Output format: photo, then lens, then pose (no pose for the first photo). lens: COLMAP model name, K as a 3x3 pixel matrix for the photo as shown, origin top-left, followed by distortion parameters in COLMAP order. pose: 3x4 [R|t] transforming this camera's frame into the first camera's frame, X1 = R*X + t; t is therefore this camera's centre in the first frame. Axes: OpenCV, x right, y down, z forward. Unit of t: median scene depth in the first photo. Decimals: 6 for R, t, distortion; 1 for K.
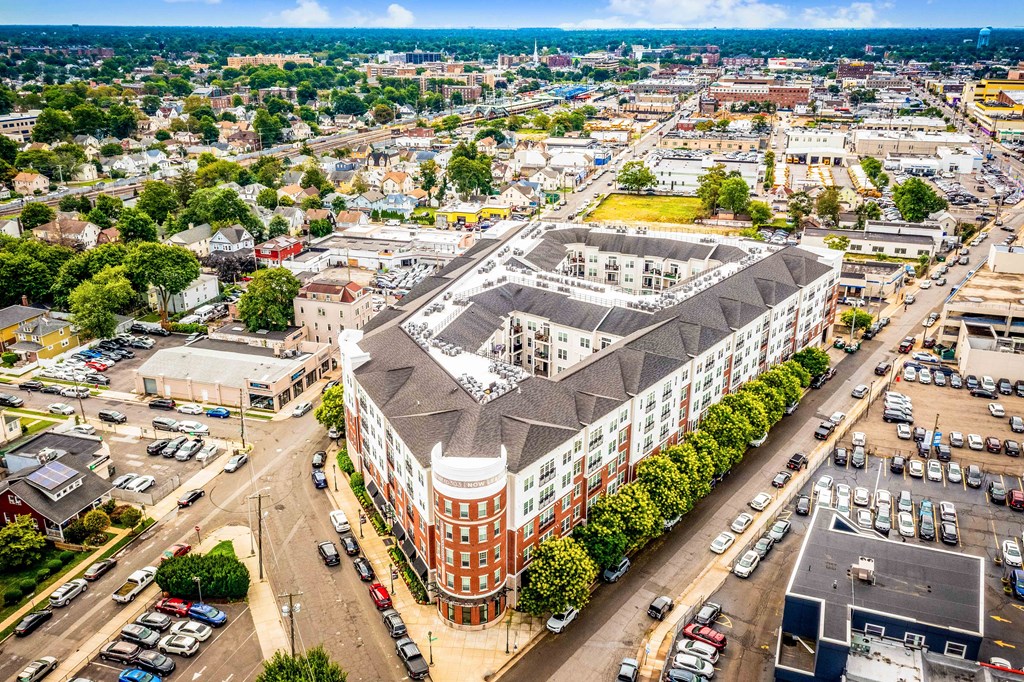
lens RADIAL K [[872.6, 0, 510.9], [0, 872.6, 340.1], [0, 0, 1]] dist [-0.007399, 0.073105]
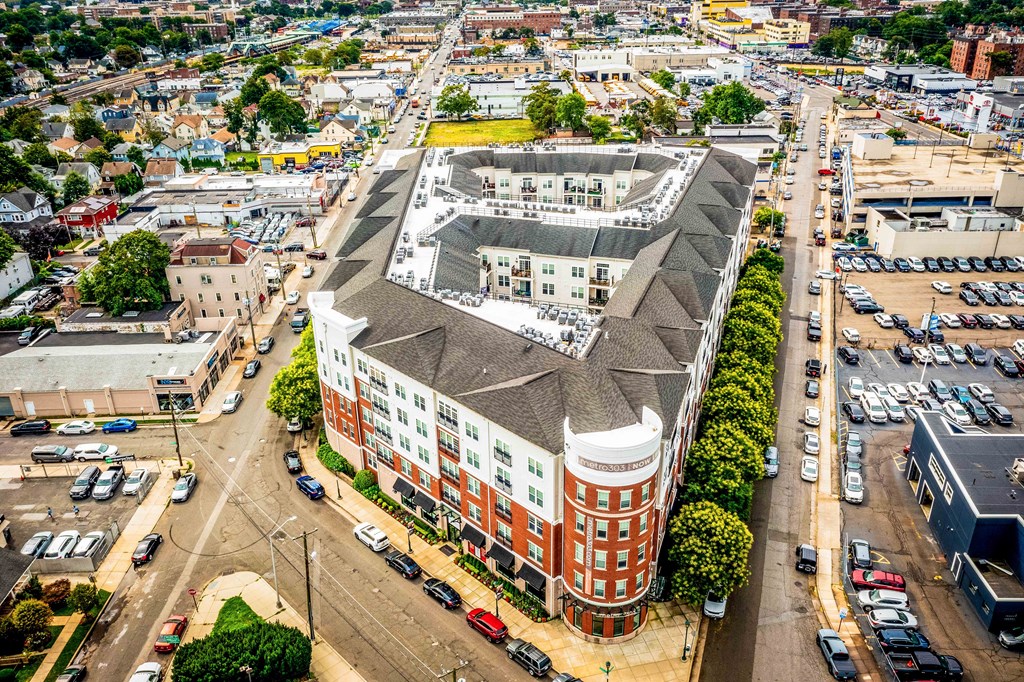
lens RADIAL K [[828.0, 0, 514.0], [0, 828.0, 345.3], [0, 0, 1]] dist [0.013289, 0.010449]
pose [[0.946427, -0.151595, 0.285121, -0.175254], [0.128023, 0.986749, 0.099683, -0.012173], [-0.296454, -0.057840, 0.953294, 0.180776]]
